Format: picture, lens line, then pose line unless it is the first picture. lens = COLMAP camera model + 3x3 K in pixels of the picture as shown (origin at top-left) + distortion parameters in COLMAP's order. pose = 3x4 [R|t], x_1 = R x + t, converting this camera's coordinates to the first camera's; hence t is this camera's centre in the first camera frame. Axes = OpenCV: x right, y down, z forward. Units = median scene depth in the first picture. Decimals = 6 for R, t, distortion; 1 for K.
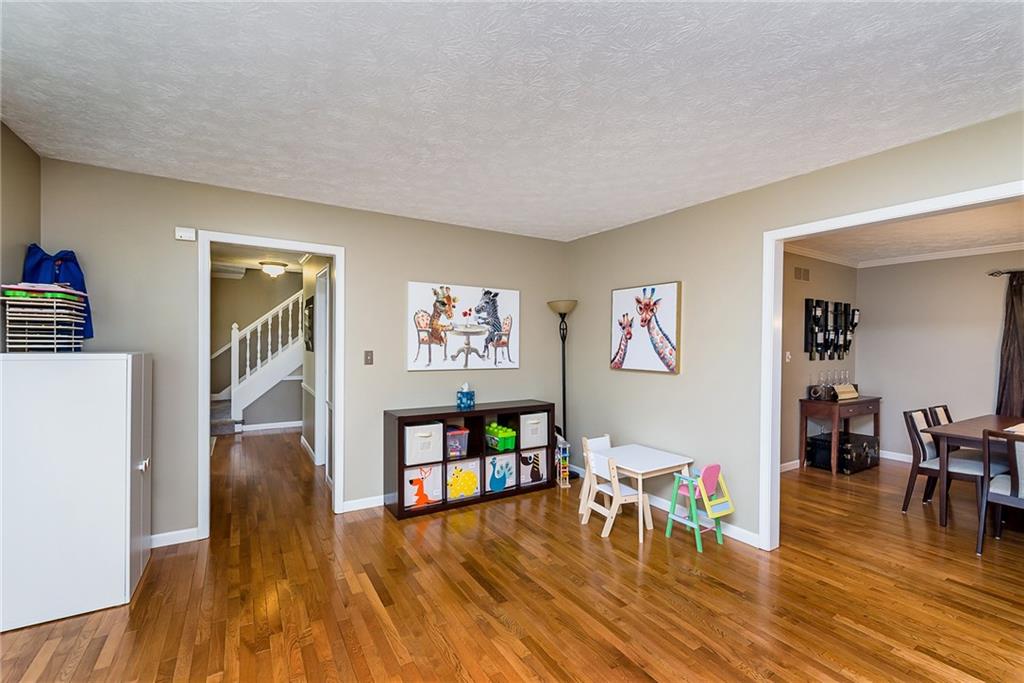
lens RADIAL K [[441.5, 0, 510.5], [0, 441.5, 343.6], [0, 0, 1]] dist [0.002549, 0.000208]
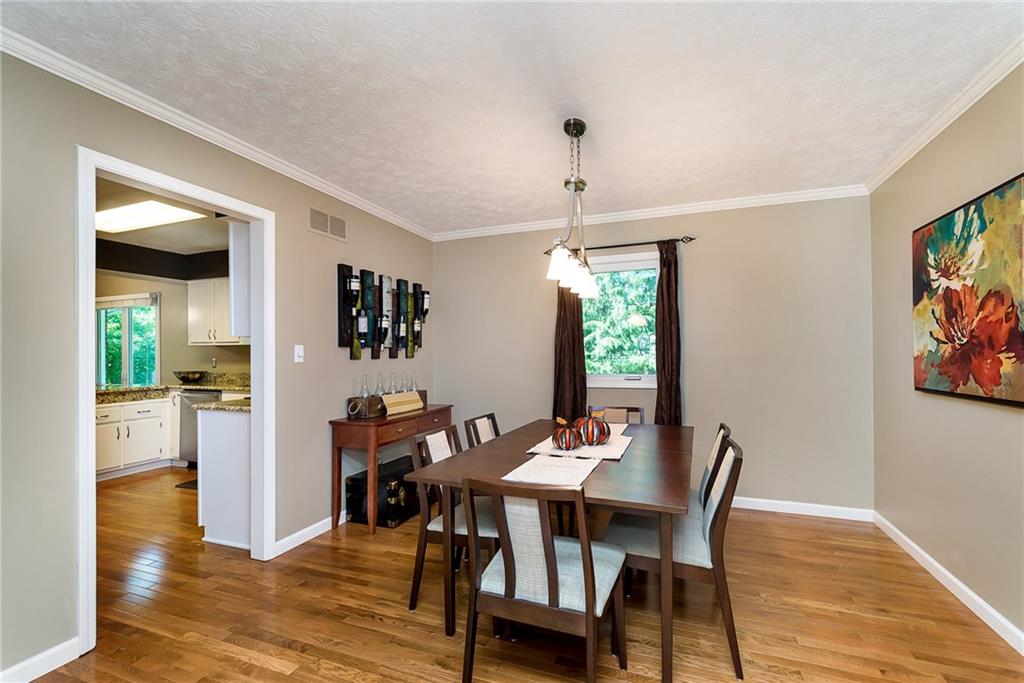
lens RADIAL K [[441.5, 0, 513.2], [0, 441.5, 350.5], [0, 0, 1]] dist [0.002549, 0.000208]
pose [[0.796523, -0.015051, 0.604421, 0.476560], [0.019854, 0.999802, -0.001268, 0.030709], [-0.604283, 0.013010, 0.796664, 0.331320]]
